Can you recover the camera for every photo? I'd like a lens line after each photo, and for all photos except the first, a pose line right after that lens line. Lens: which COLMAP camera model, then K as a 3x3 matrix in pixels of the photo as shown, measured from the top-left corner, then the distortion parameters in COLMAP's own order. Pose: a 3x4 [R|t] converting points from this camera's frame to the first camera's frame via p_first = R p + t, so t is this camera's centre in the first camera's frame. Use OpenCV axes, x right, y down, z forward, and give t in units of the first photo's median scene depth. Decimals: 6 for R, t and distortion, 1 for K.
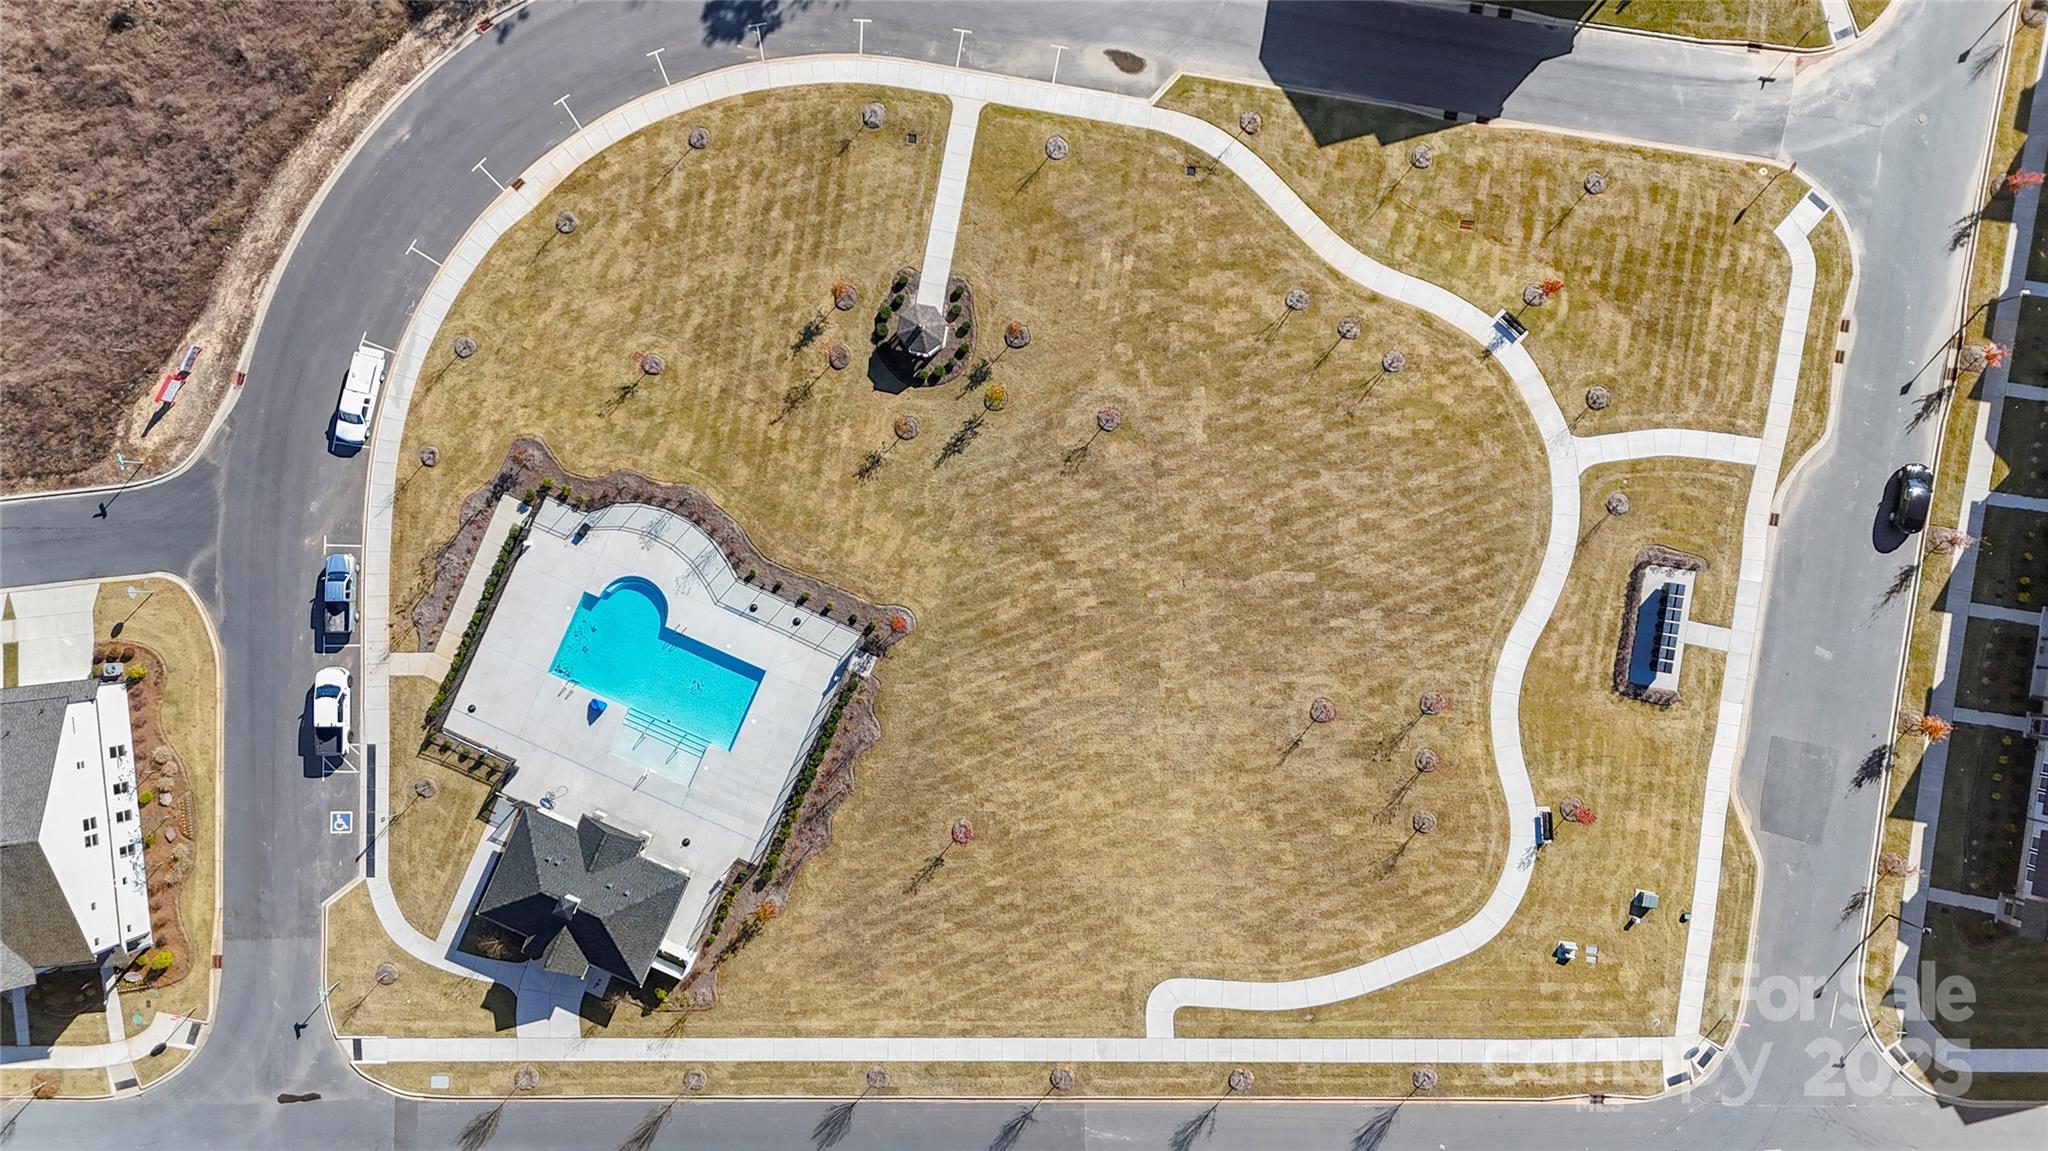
lens RADIAL K [[1559.1, 0, 1069.6], [0, 1559.1, 578.8], [0, 0, 1]] dist [0.069574, -0.065162]
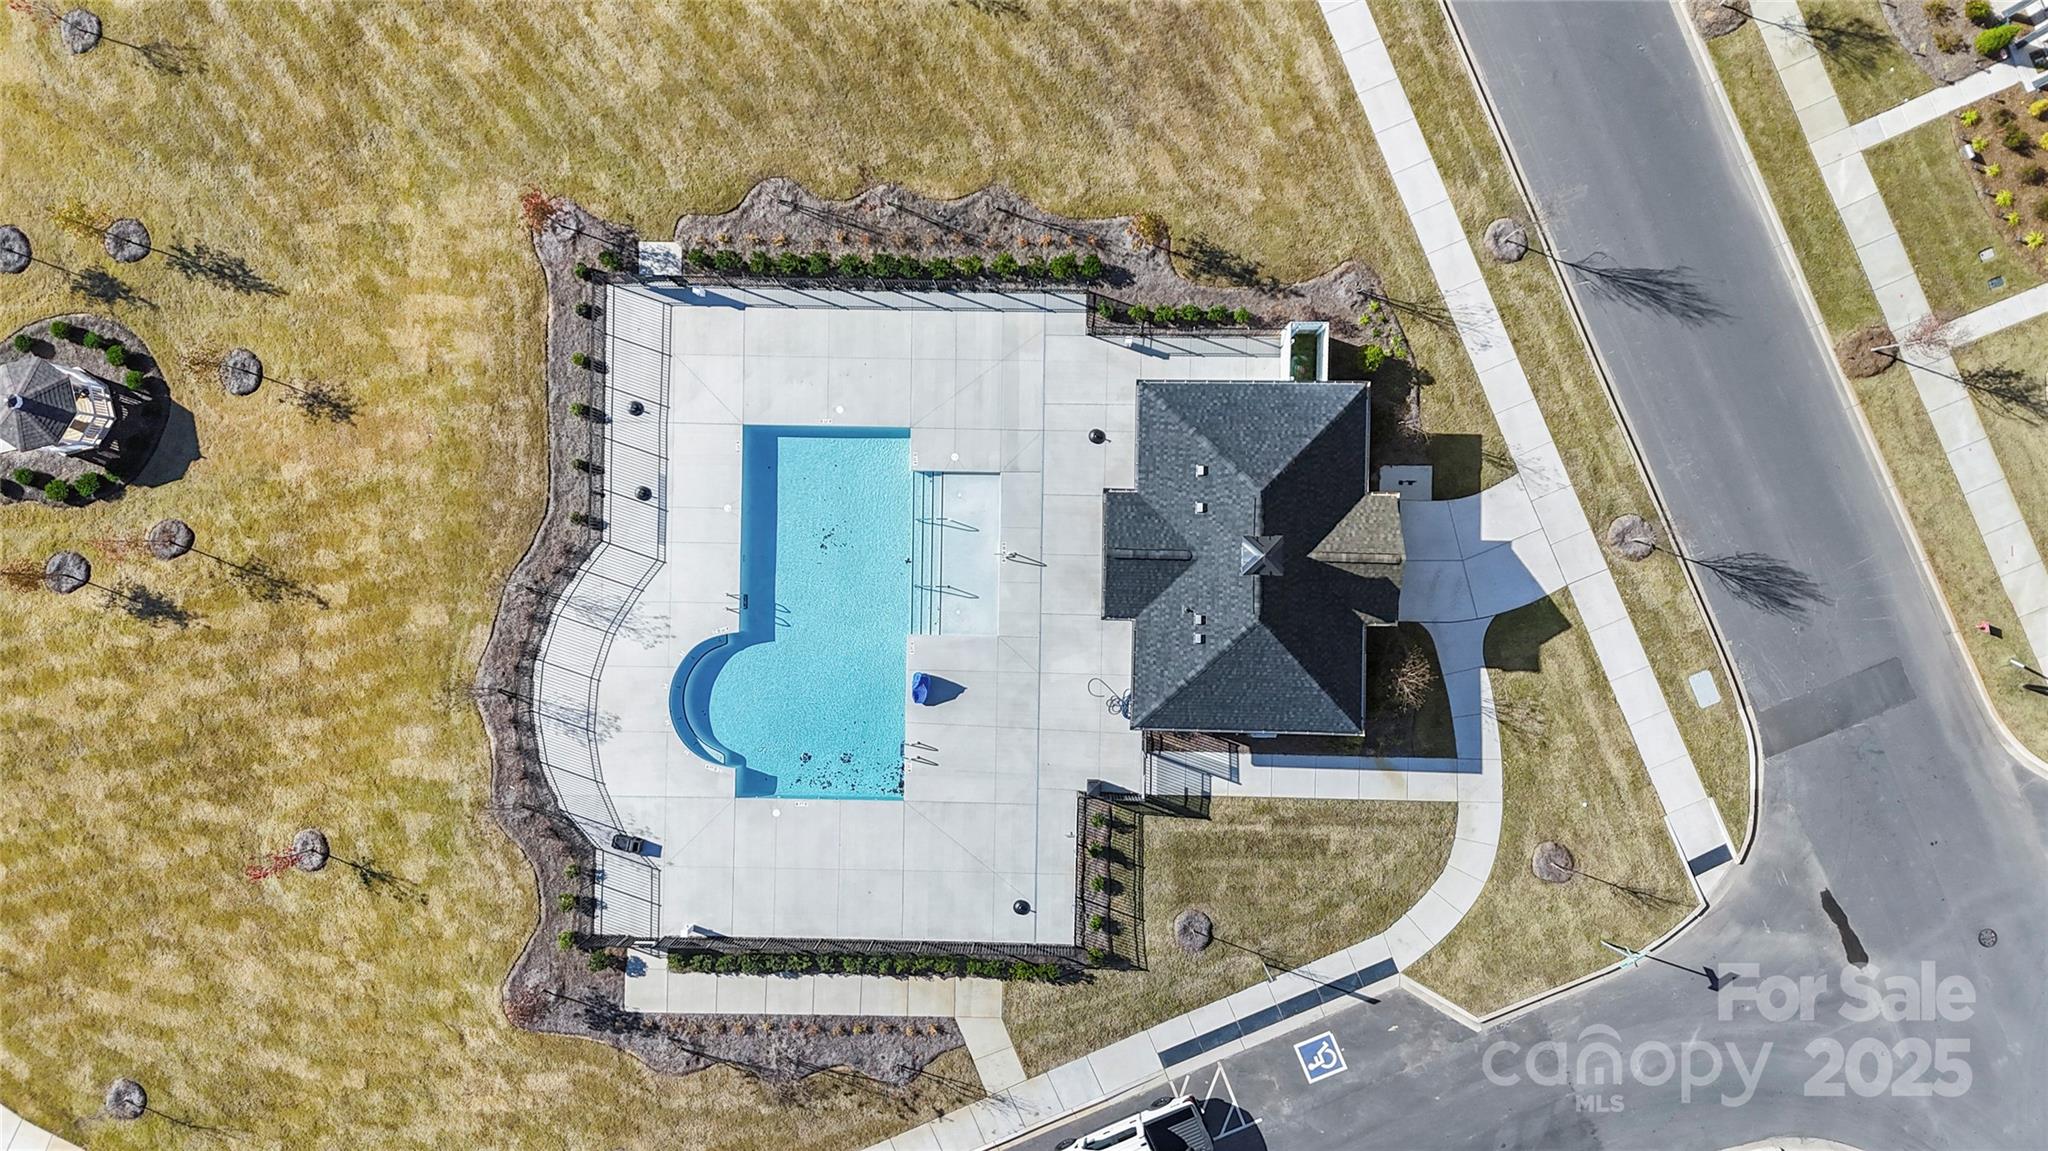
lens RADIAL K [[1559.1, 0, 1030.0], [0, 1559.1, 559.7], [0, 0, 1]] dist [0.069574, -0.065162]
pose [[-0.388266, -0.920880, 0.035073, -0.291956], [0.920752, -0.389230, -0.026751, 0.144926], [0.038286, 0.021907, 0.999027, 0.473832]]
